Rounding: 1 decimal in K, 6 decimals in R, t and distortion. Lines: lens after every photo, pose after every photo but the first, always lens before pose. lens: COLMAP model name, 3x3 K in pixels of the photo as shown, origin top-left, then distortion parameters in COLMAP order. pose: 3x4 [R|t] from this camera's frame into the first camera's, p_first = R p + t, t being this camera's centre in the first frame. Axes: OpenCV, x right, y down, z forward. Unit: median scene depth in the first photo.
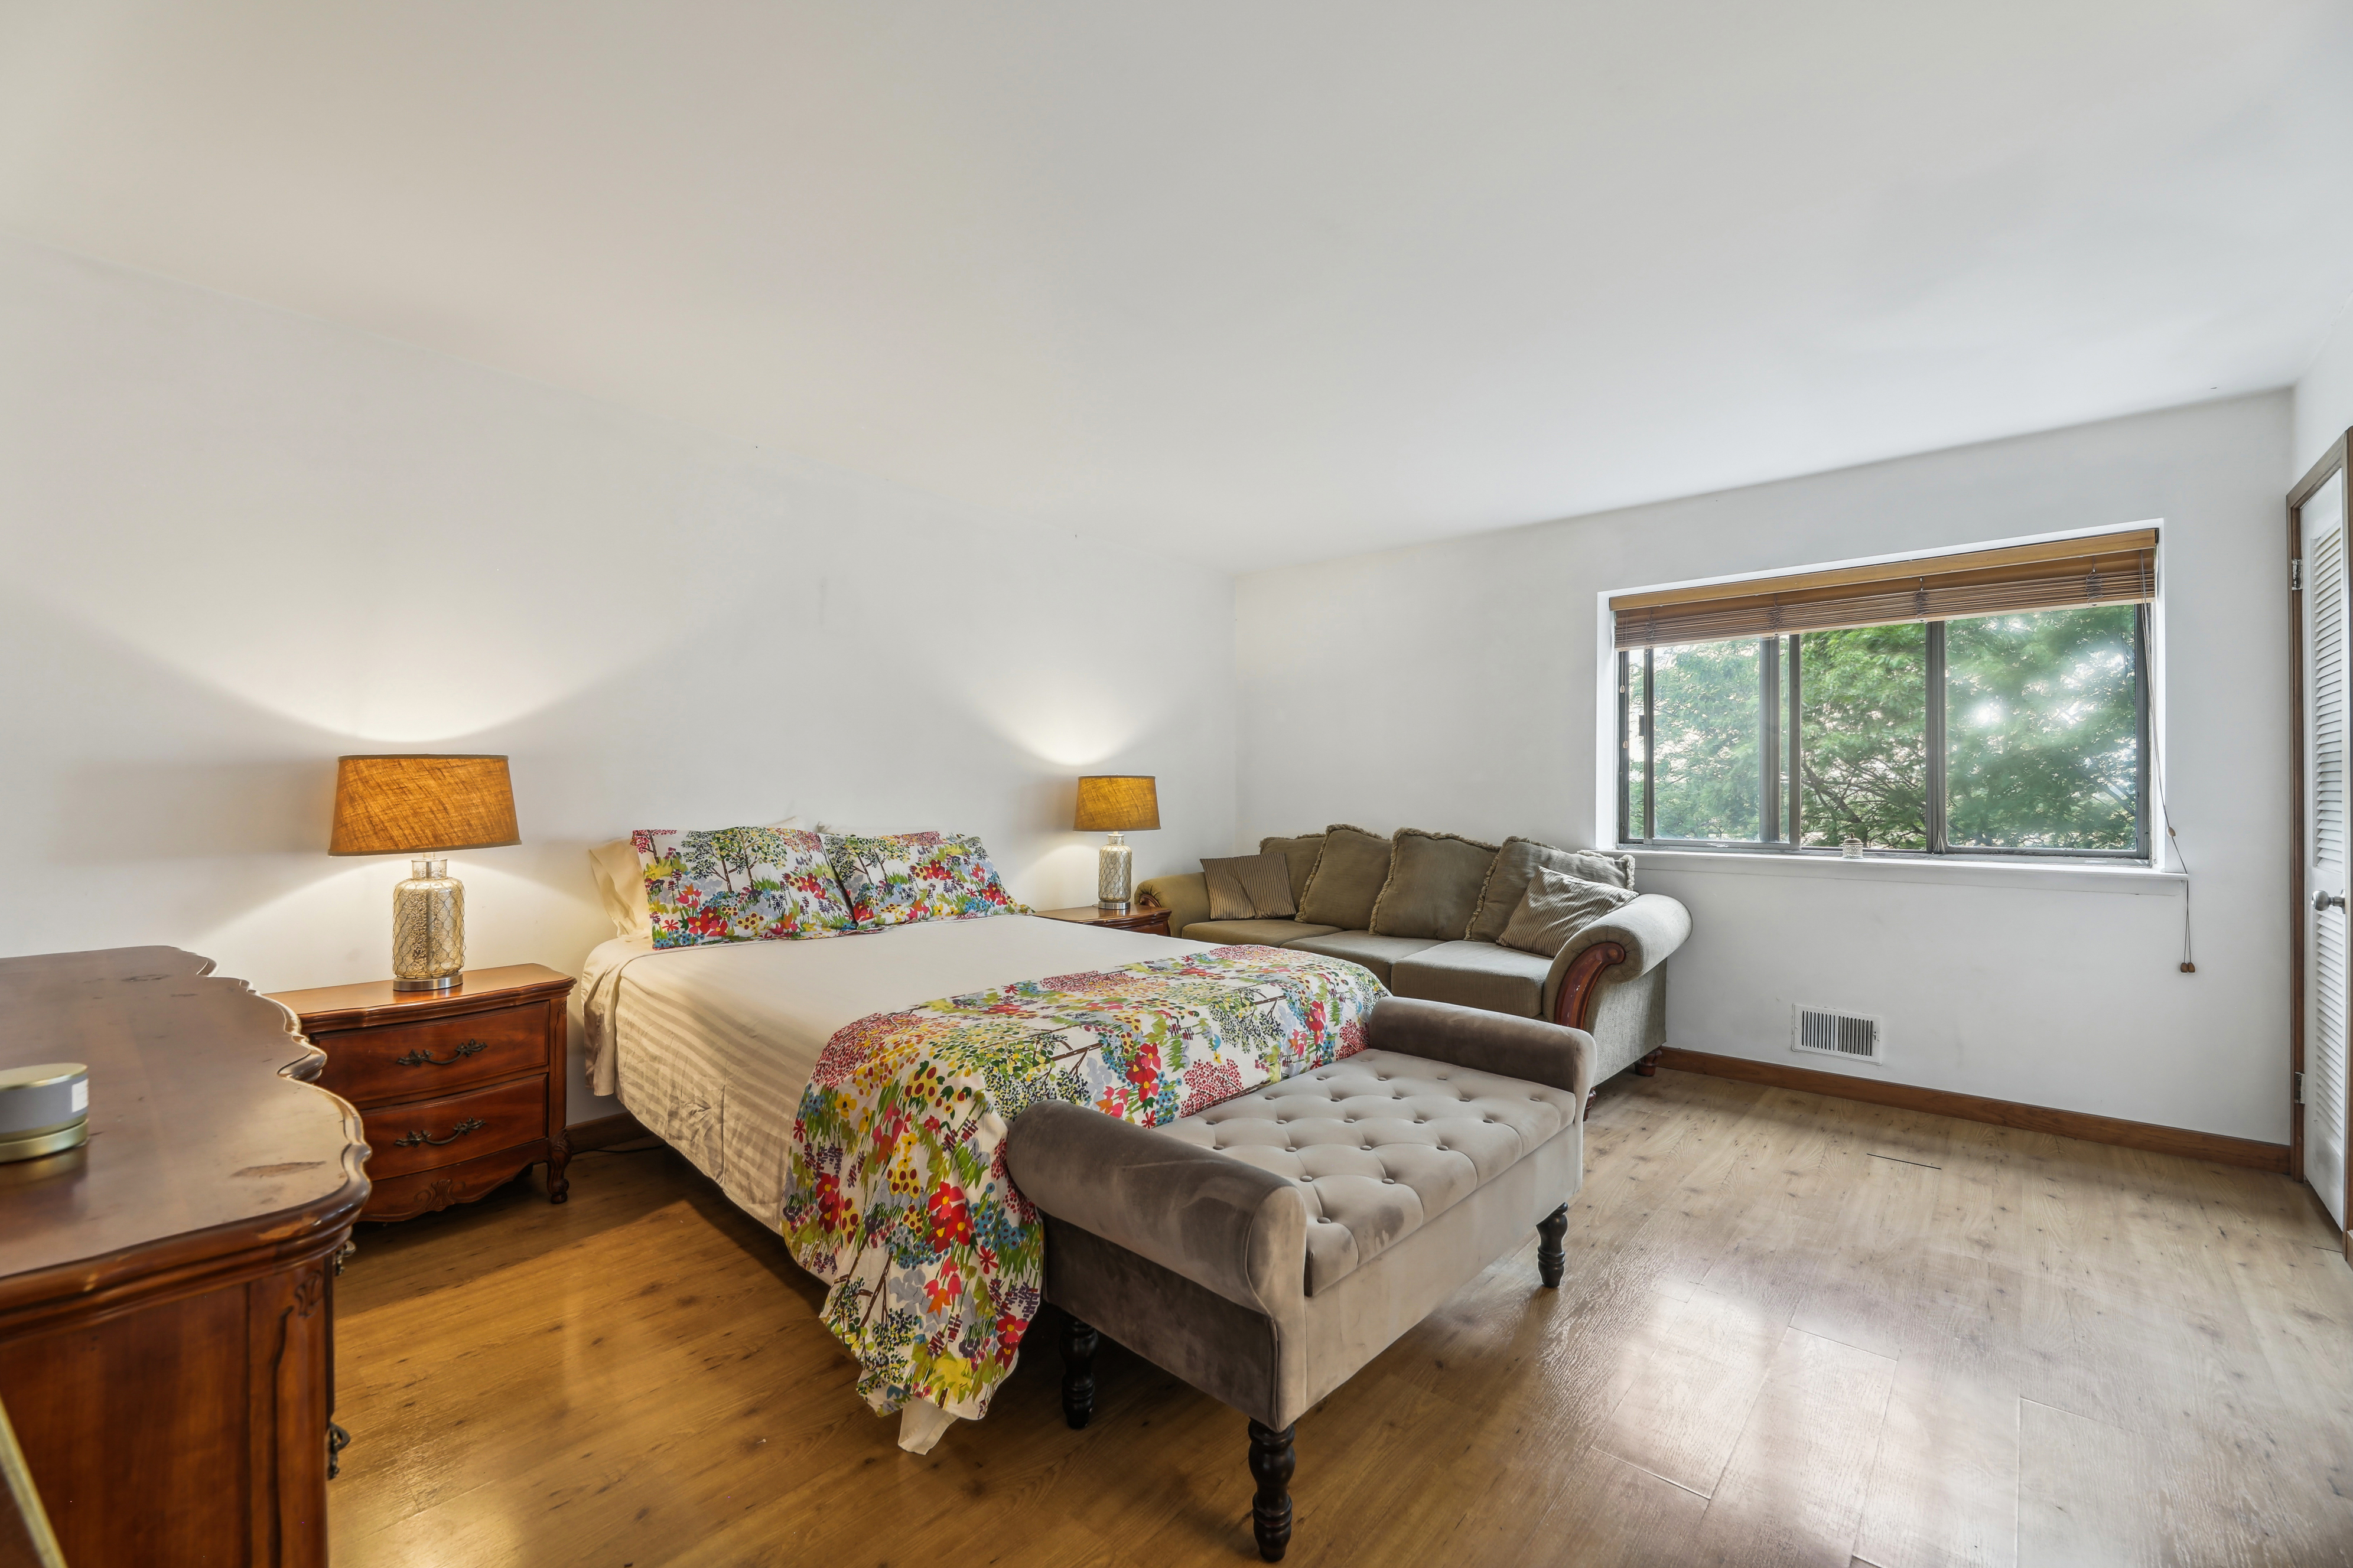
lens RADIAL K [[963.2, 0, 1168.5], [0, 963.2, 786.9], [0, 0, 1]] dist [-0.000155, -0.003555]
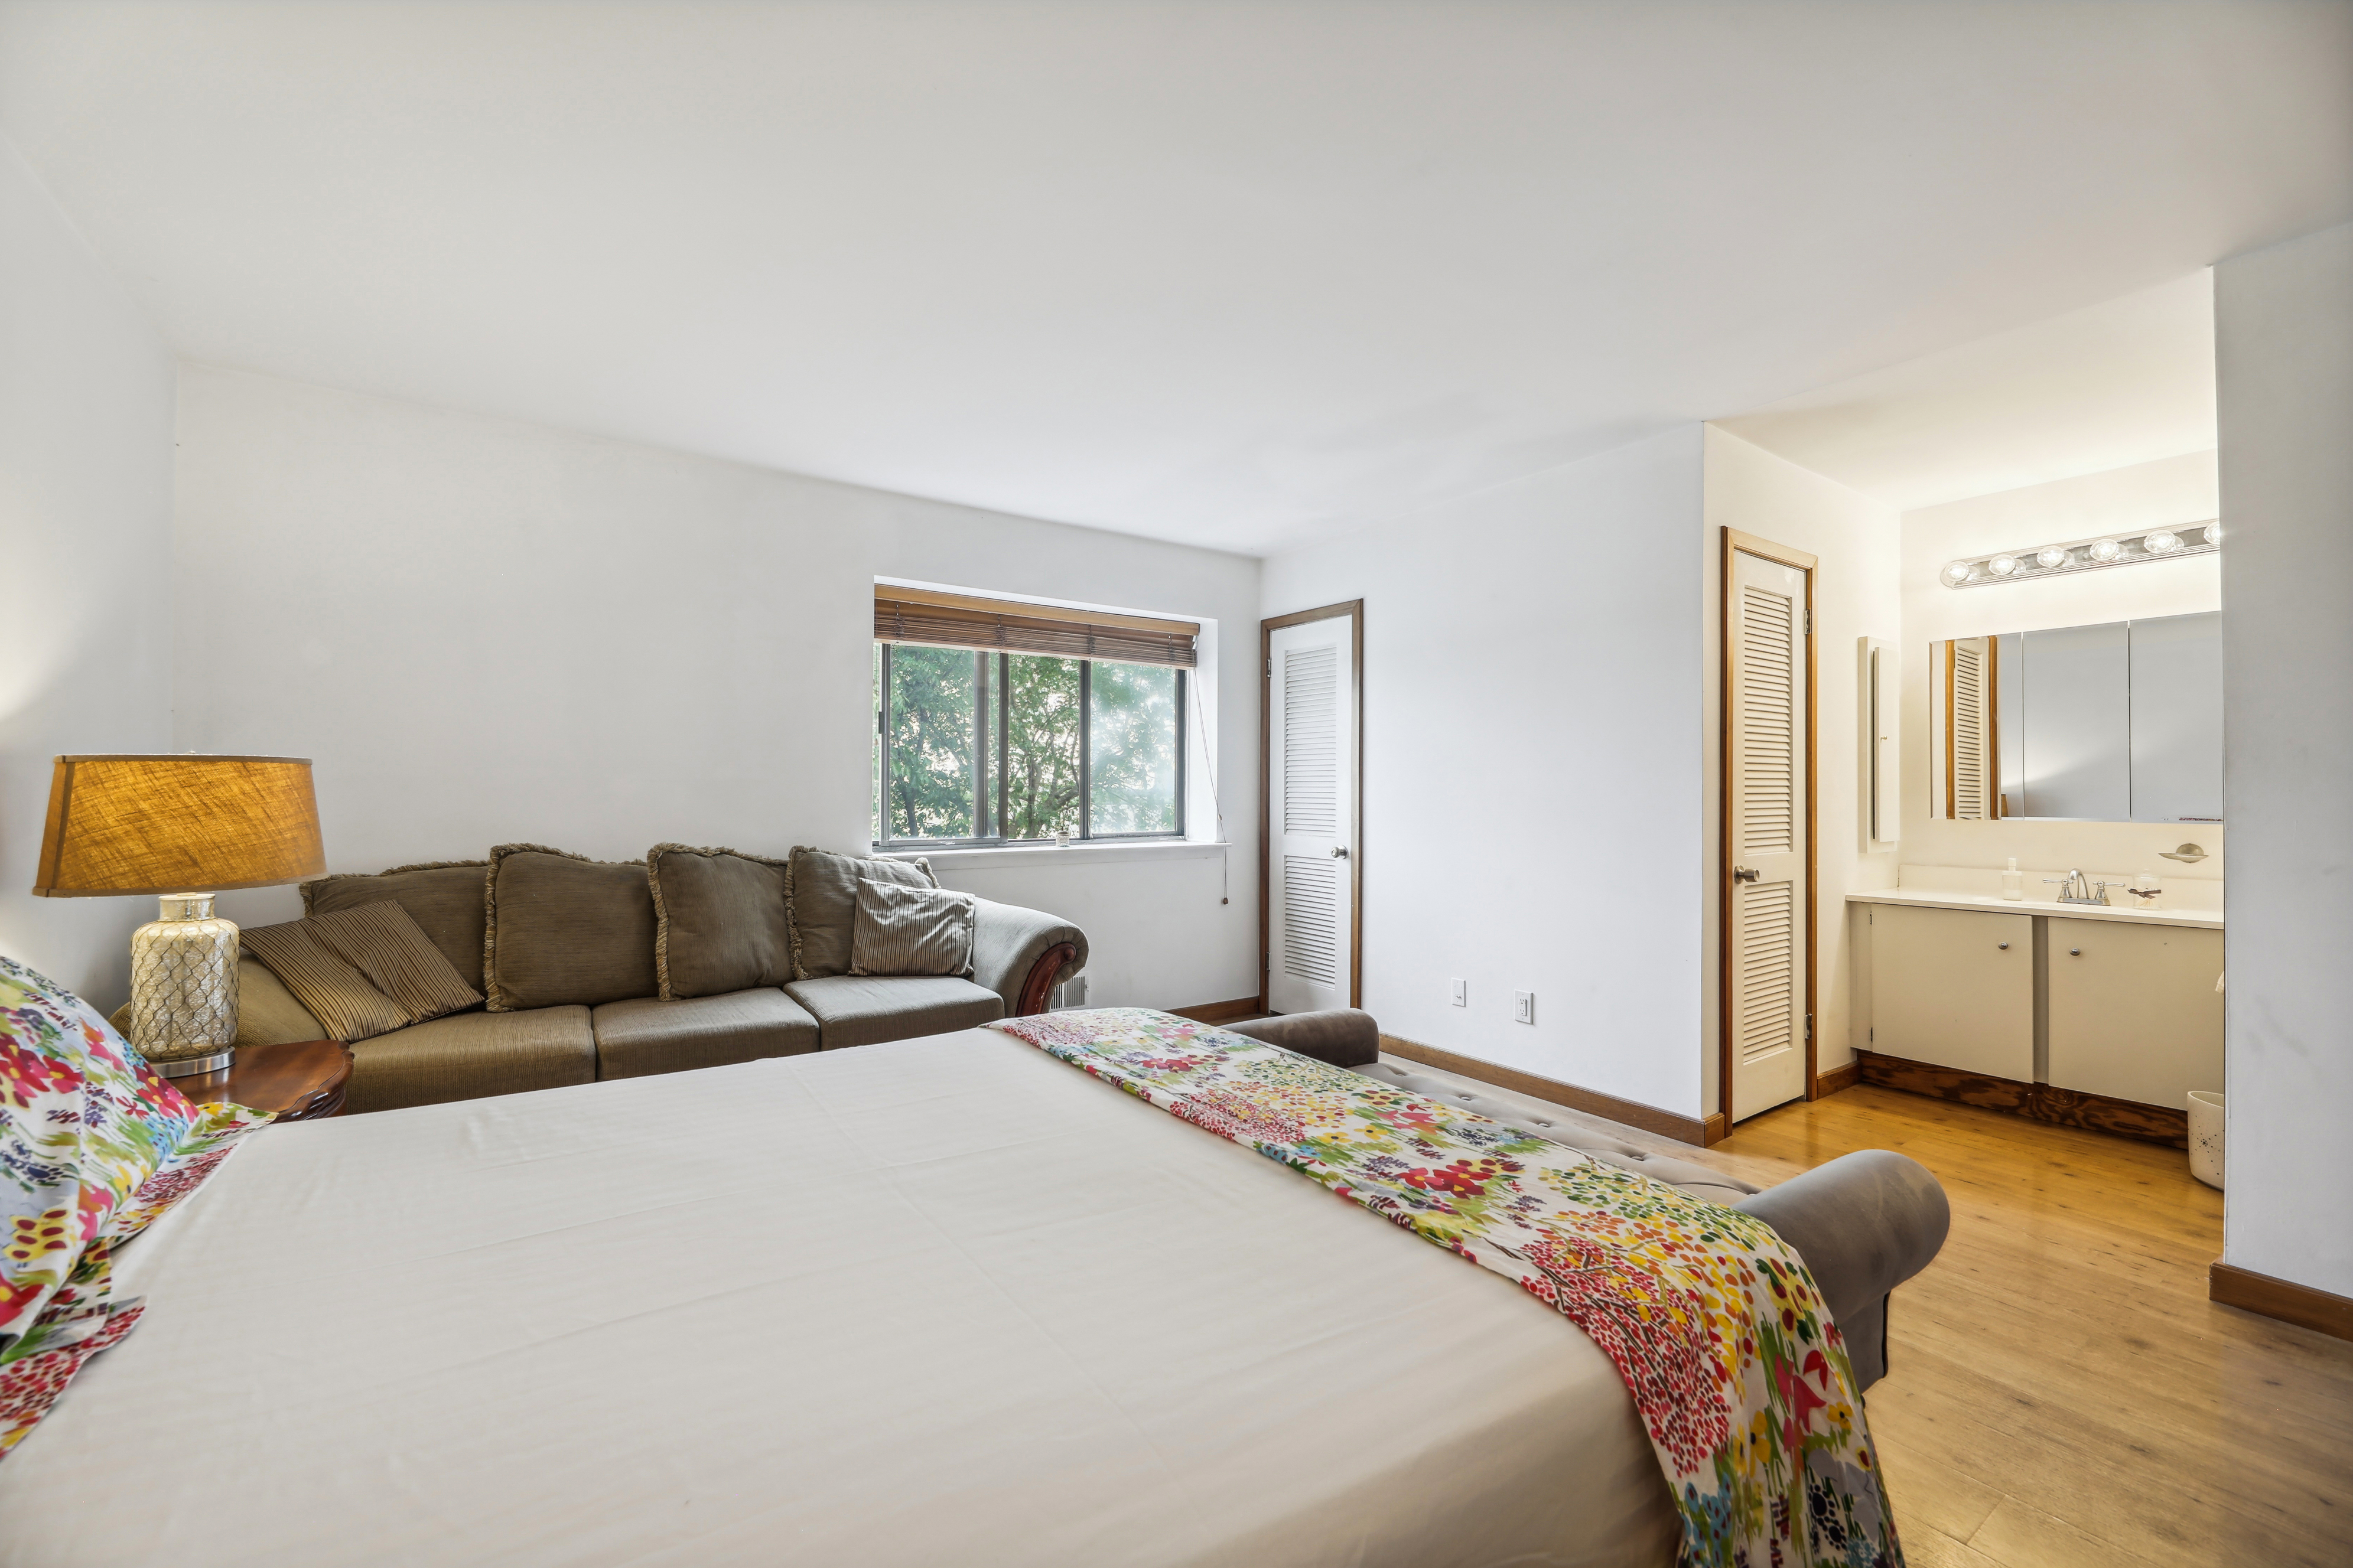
lens RADIAL K [[963.2, 0, 1167.8], [0, 963.2, 790.0], [0, 0, 1]] dist [-0.000155, -0.003555]
pose [[0.225088, -0.000196, 0.974338, -0.400842], [-0.009849, 0.999948, 0.002477, -0.002079], [-0.974289, -0.010154, 0.225074, 0.537255]]
